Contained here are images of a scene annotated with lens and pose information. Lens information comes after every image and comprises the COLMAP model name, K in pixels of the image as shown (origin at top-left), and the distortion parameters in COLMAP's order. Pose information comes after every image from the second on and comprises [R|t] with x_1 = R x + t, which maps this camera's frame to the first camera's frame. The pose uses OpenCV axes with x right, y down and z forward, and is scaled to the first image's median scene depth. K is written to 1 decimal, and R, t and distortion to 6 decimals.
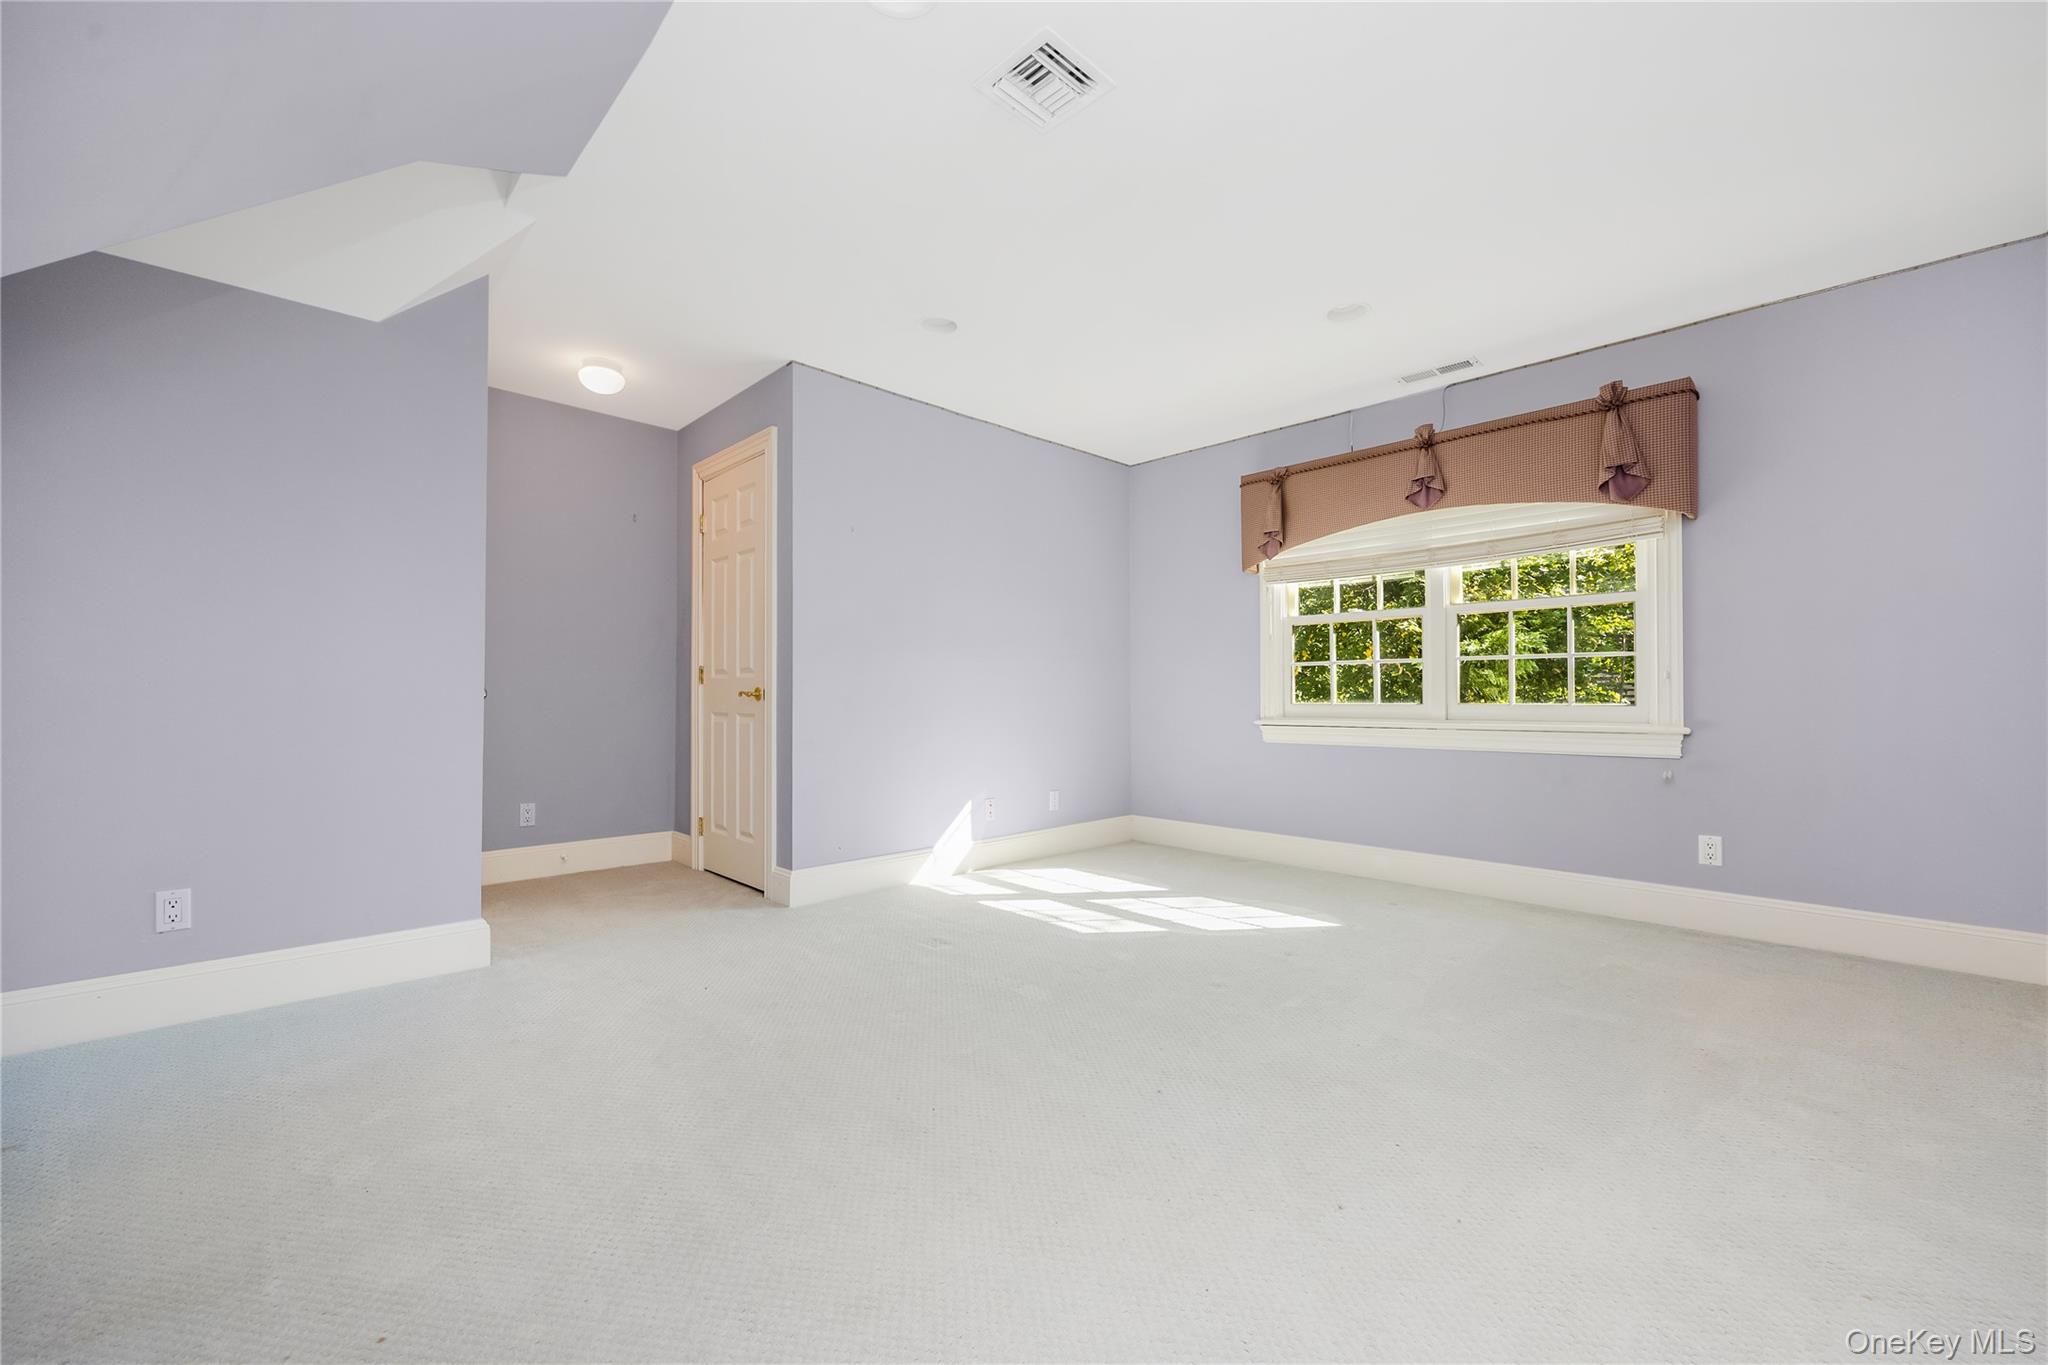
lens RADIAL K [[842.8, 0, 1024.1], [0, 842.8, 711.0], [0, 0, 1]] dist [-0.000442, -0.000099]
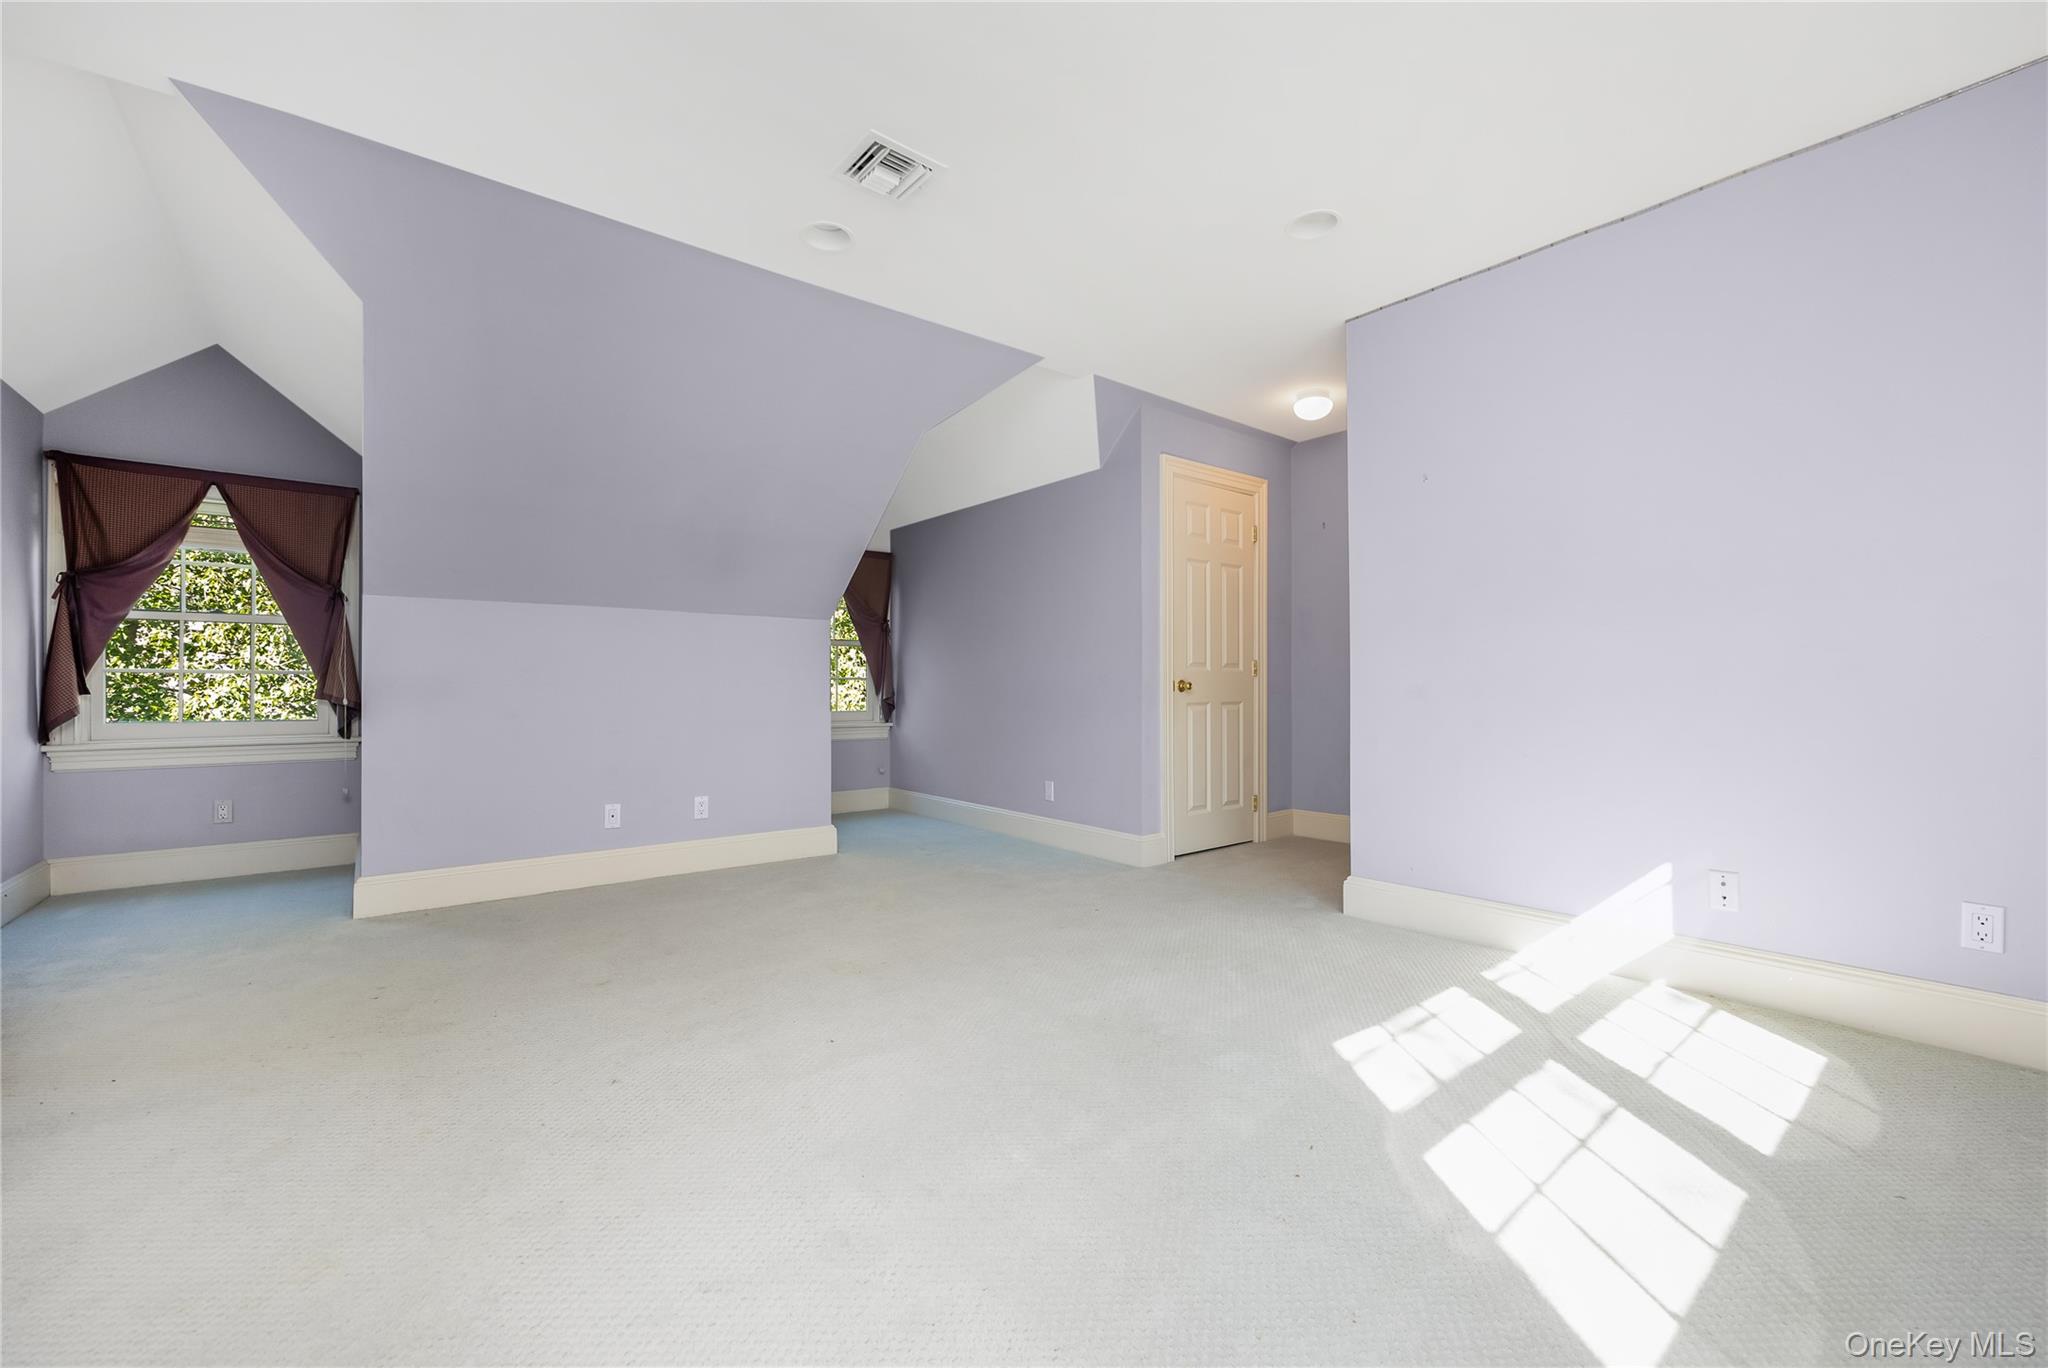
lens RADIAL K [[816.1, 0, 1024.0], [0, 816.1, 684.0], [0, 0, 1]] dist [0.000146, 0.000091]
pose [[-0.075564, -0.003922, -0.997133, 0.642457], [-0.021980, 0.999756, -0.002267, -0.006108], [0.996899, 0.021746, -0.075632, 0.725308]]
